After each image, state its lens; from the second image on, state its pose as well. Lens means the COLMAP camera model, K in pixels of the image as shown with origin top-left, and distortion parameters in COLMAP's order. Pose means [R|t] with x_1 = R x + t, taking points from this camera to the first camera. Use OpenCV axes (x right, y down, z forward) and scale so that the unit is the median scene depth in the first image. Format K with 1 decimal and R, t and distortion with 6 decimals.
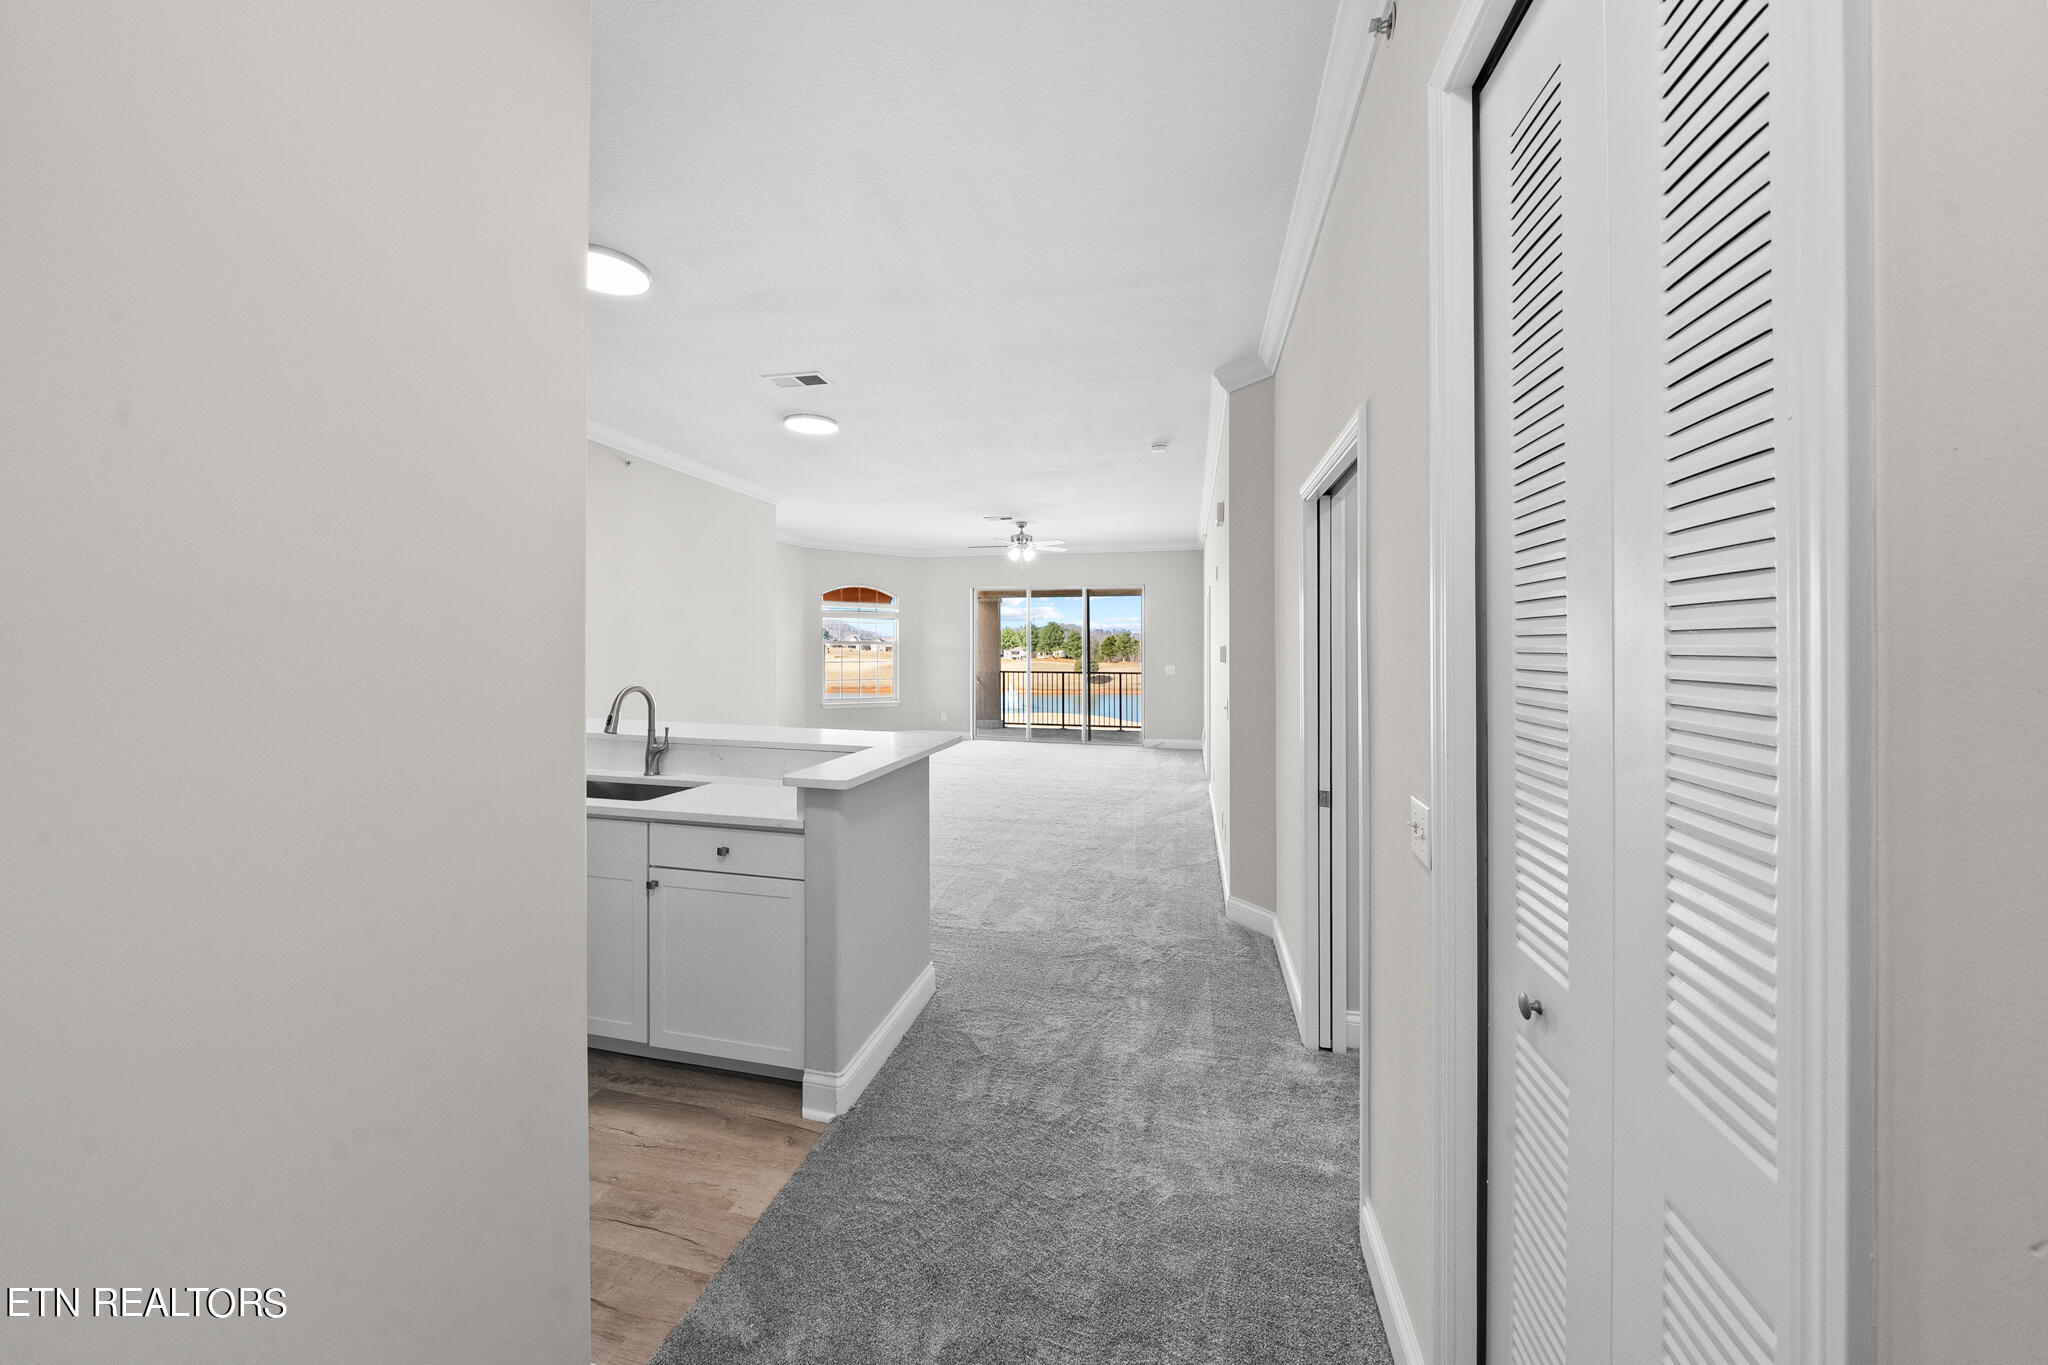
lens RADIAL K [[723.8, 0, 1024.9], [0, 723.8, 648.2], [0, 0, 1]] dist [-0.002490, 0.000278]
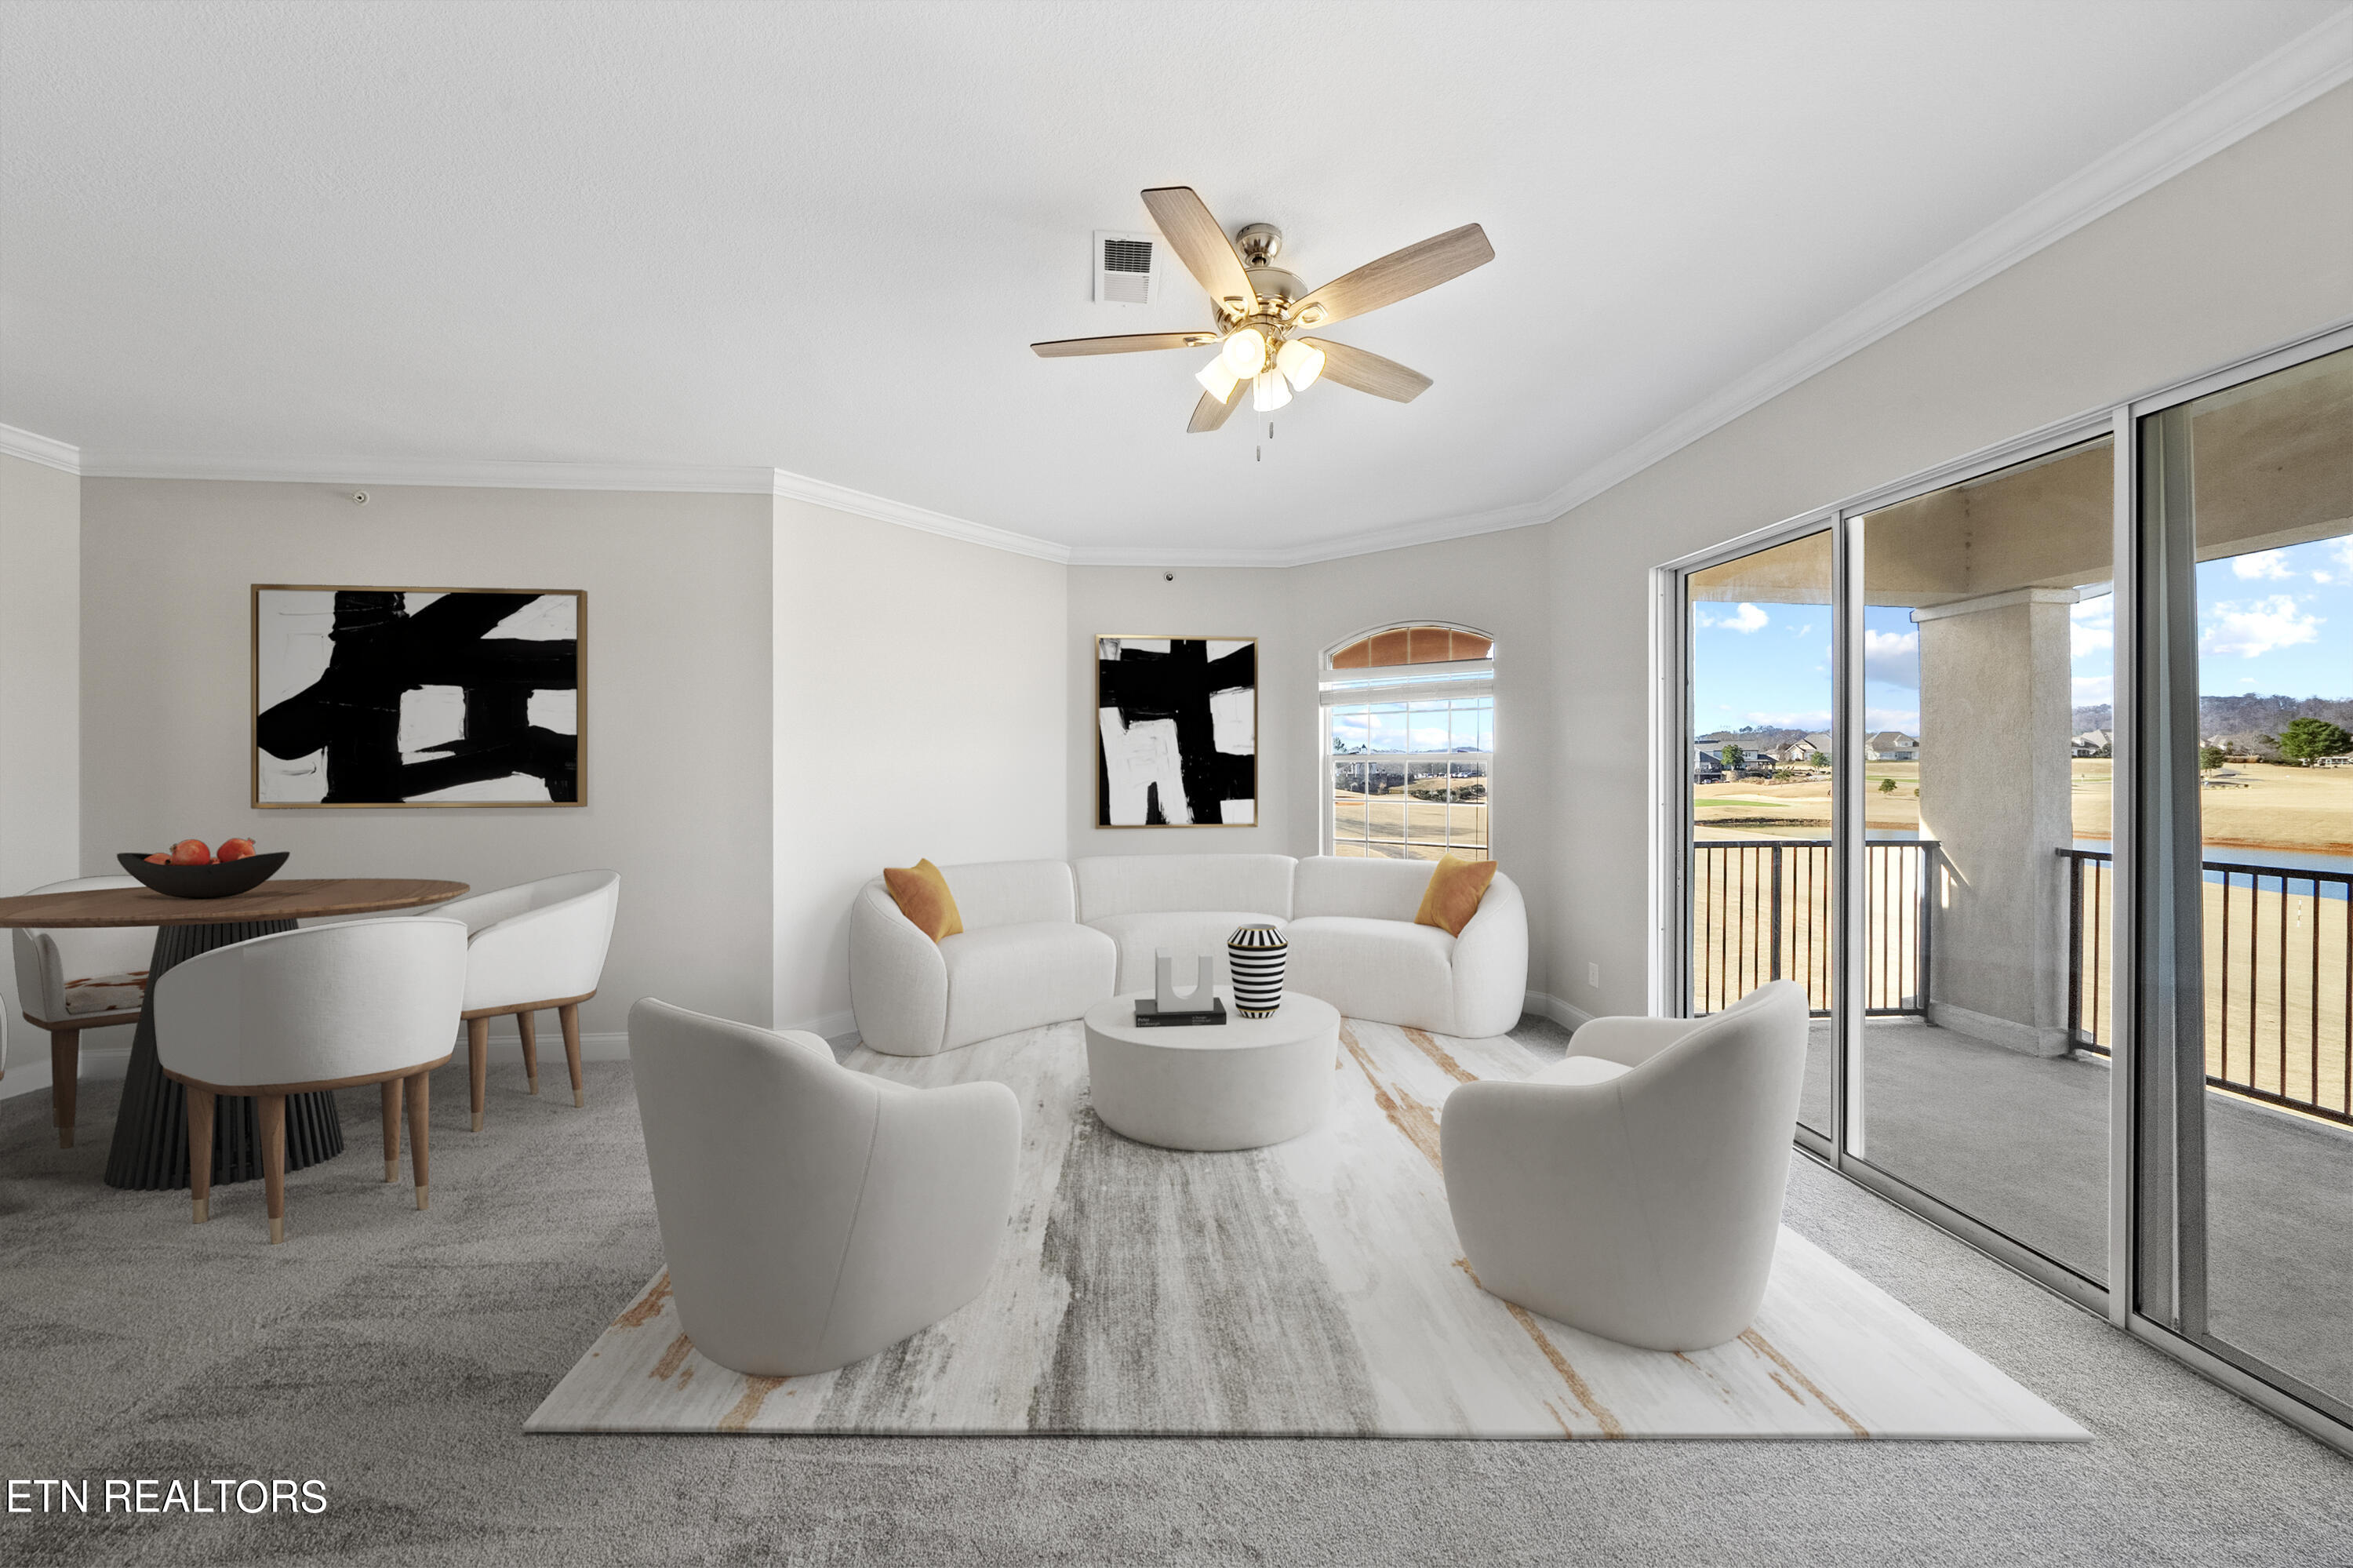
lens RADIAL K [[812.1, 0, 1176.9], [0, 812.1, 764.4], [0, 0, 1]] dist [-0.000125, -0.000026]
pose [[0.321595, 0.000992, -0.946877, 0.191313], [0.002207, 0.999996, 0.001797, -0.004125], [0.946875, -0.002668, 0.321592, 0.719665]]
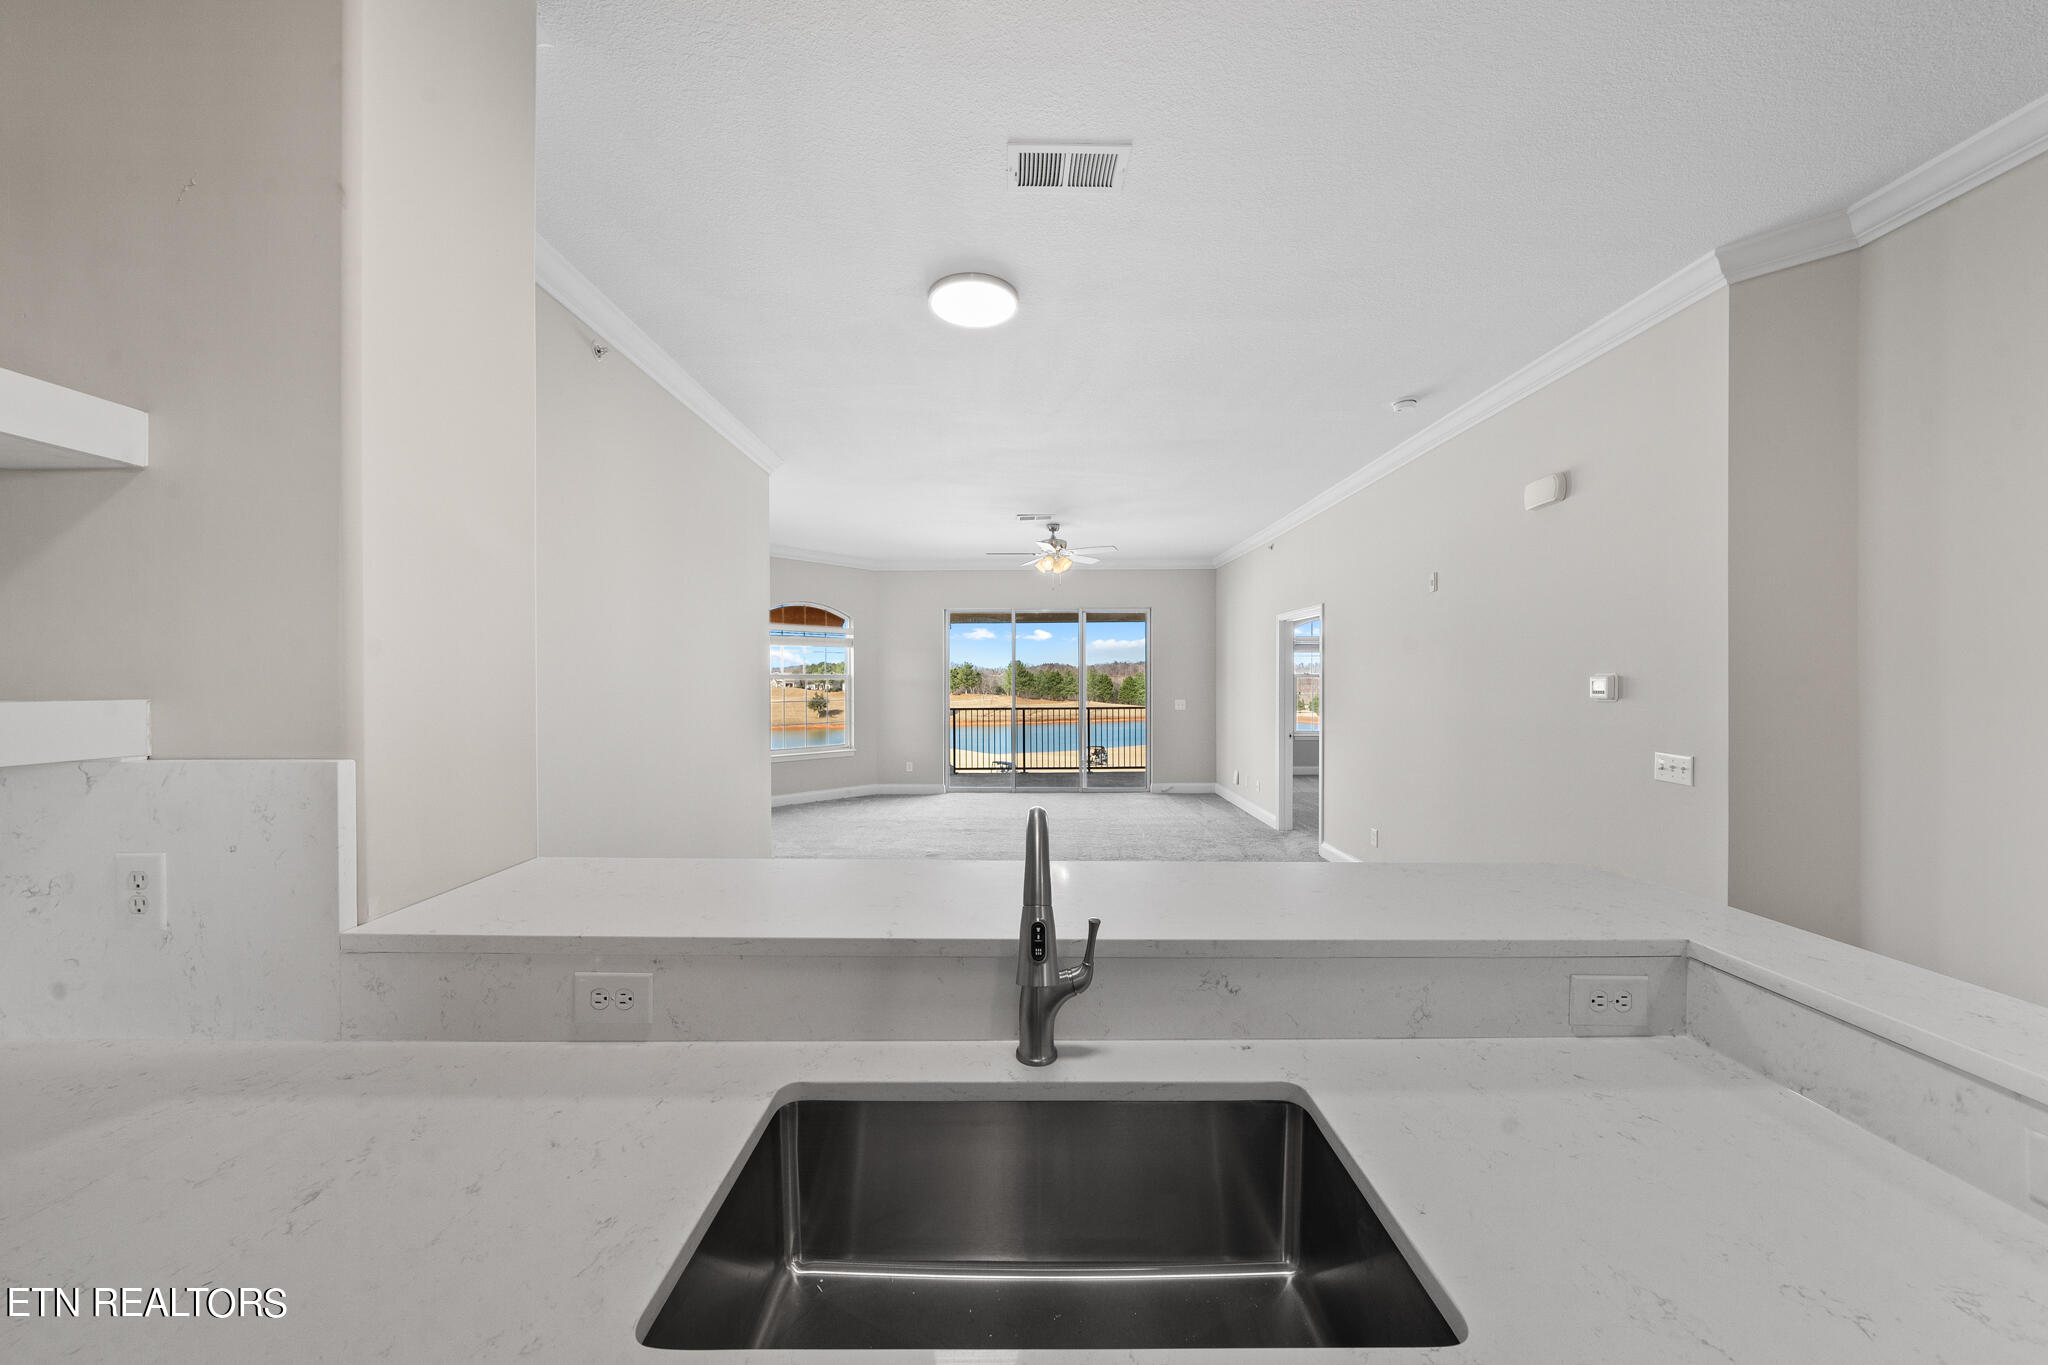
lens RADIAL K [[700.0, 0, 1024.0], [0, 700.0, 682.5], [0, 0, 1]] dist [-0.002022, -0.000141]
pose [[0.972928, -0.005129, 0.231050, -0.174697], [0.004637, 0.999986, 0.002673, -0.000982], [-0.231060, -0.001529, 0.972938, 0.198090]]
